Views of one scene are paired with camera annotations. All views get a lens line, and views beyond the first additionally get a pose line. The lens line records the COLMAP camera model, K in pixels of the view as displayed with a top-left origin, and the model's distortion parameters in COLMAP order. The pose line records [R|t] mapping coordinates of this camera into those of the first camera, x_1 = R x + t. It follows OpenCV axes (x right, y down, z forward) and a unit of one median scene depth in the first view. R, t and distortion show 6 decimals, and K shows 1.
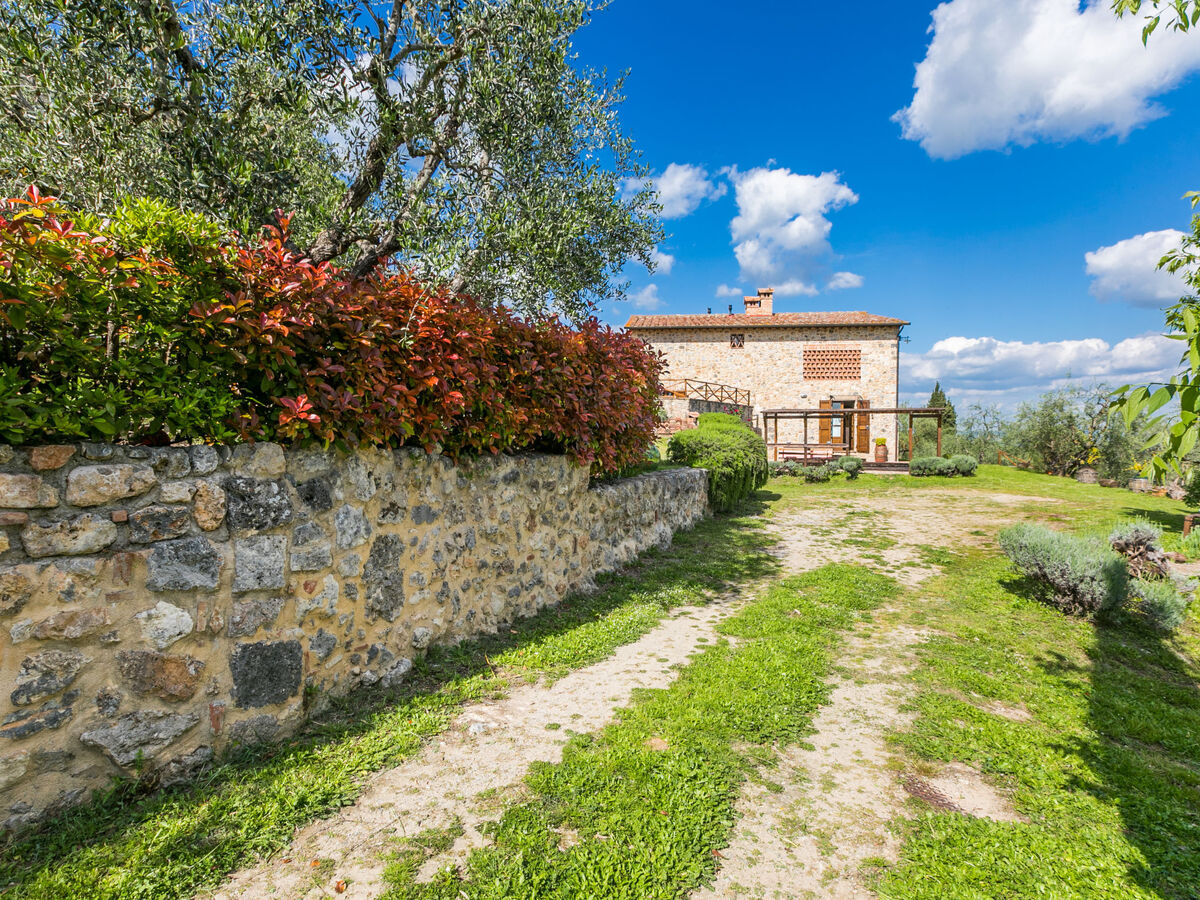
lens RADIAL K [[653.7, 0, 601.3], [0, 653.7, 452.5], [0, 0, 1]] dist [0.016814, -0.001192]
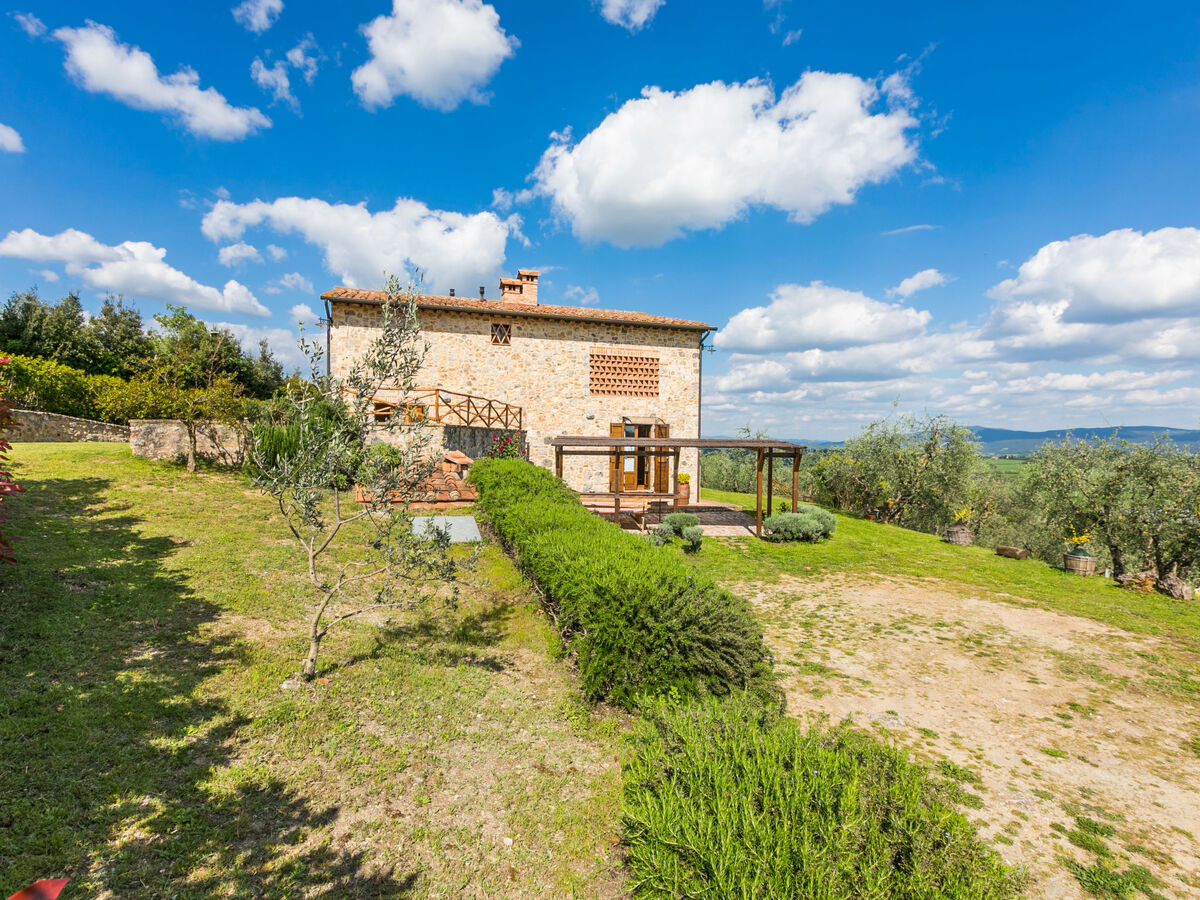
lens RADIAL K [[621.1, 0, 596.1], [0, 621.1, 447.0], [0, 0, 1]] dist [-0.001436, -0.000192]
pose [[0.905912, 0.001396, 0.423463, 0.022855], [0.003091, 0.999946, -0.009909, -0.046015], [-0.423454, 0.010286, 0.905859, 0.373923]]
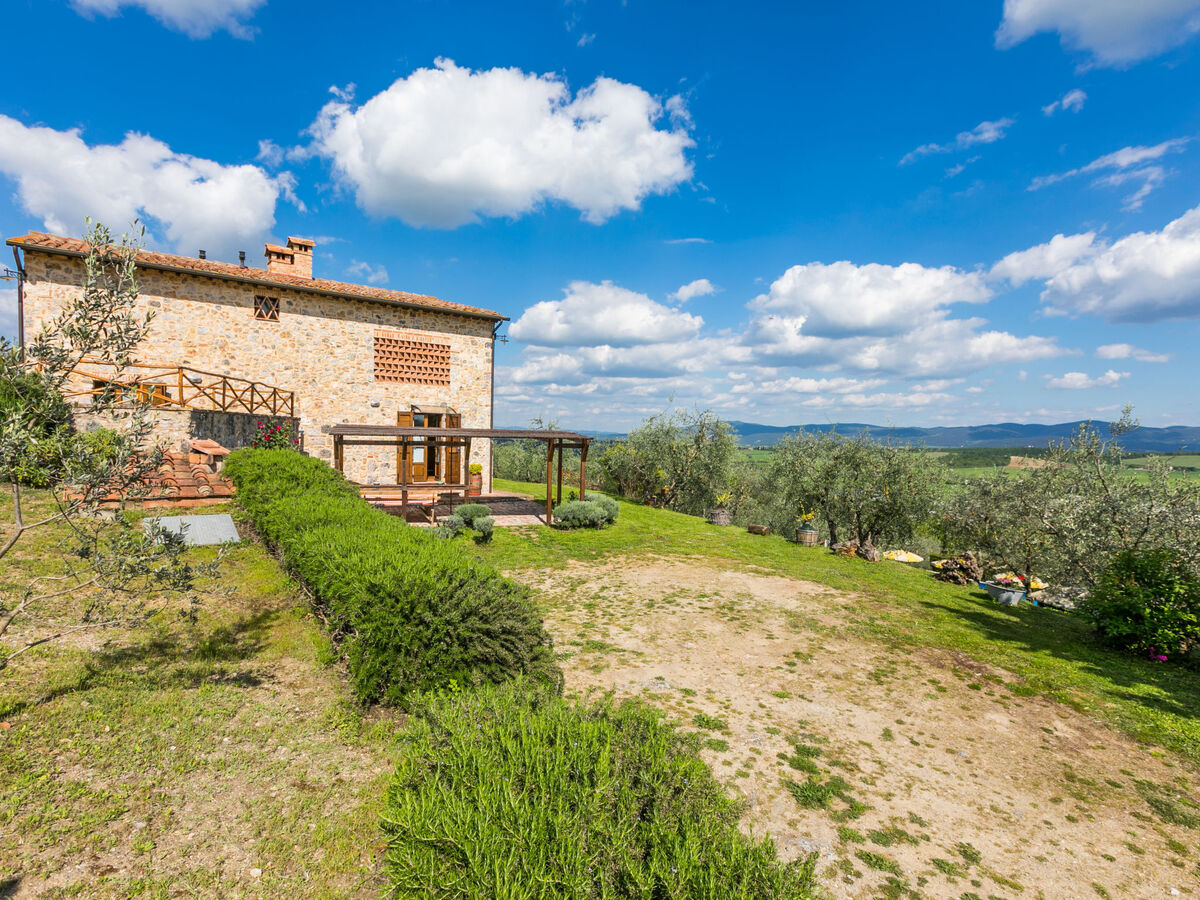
lens RADIAL K [[621.1, 0, 606.8], [0, 621.1, 457.1], [0, 0, 1]] dist [-0.001436, -0.000192]
pose [[0.711646, -0.014266, 0.702394, 0.026630], [-0.001497, 0.999761, 0.021823, -0.045889], [-0.702537, -0.016582, 0.711454, 0.372023]]
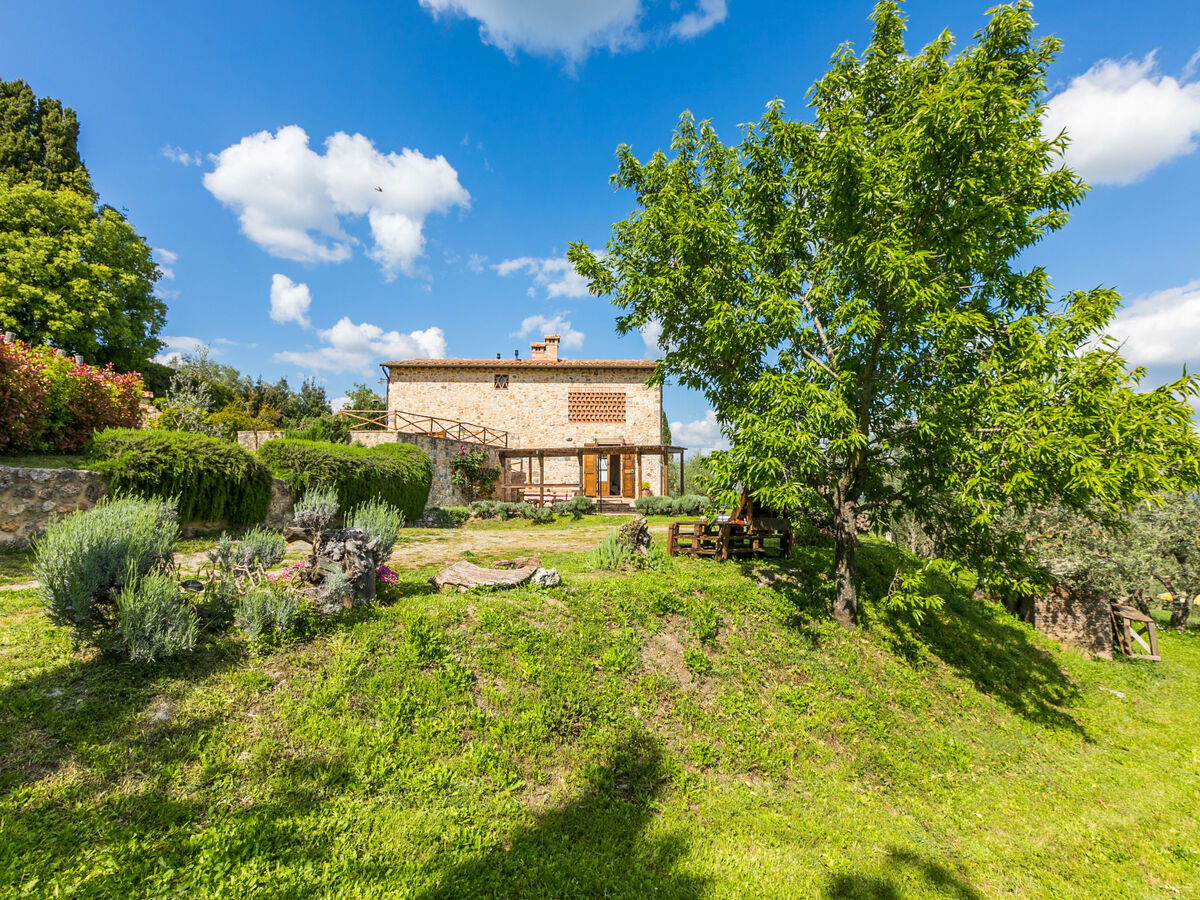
lens RADIAL K [[621.1, 0, 594.4], [0, 621.1, 452.5], [0, 0, 1]] dist [-0.001436, -0.000192]
pose [[0.993483, 0.008460, 0.113668, 0.243315], [0.003536, 0.994474, -0.104926, 0.029999], [-0.113928, 0.104644, 0.987963, 0.093525]]
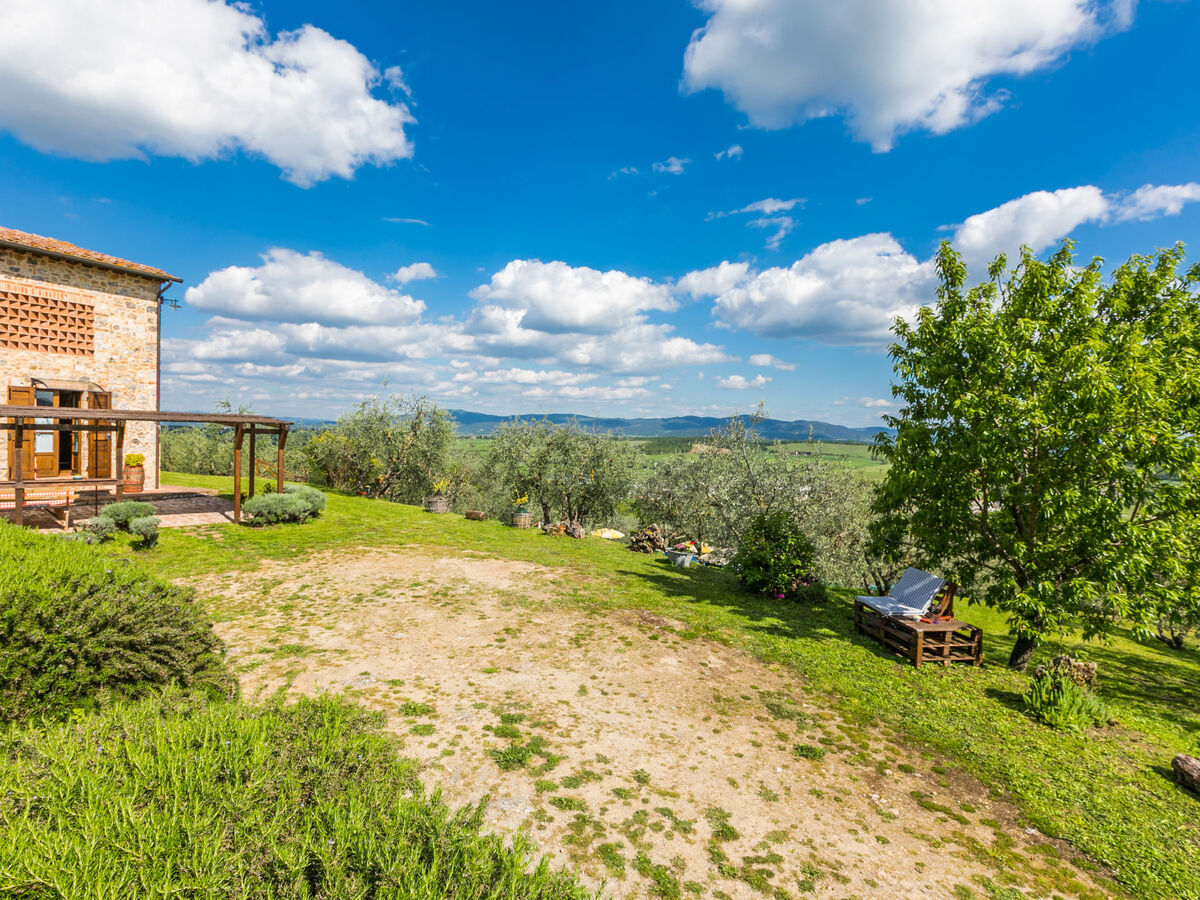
lens RADIAL K [[621.1, 0, 609.8], [0, 621.1, 450.3], [0, 0, 1]] dist [-0.001436, -0.000192]
pose [[0.345808, -0.021587, 0.938057, 0.027634], [-0.006759, 0.999652, 0.025496, -0.043257], [-0.938281, -0.015157, 0.345542, 0.363723]]
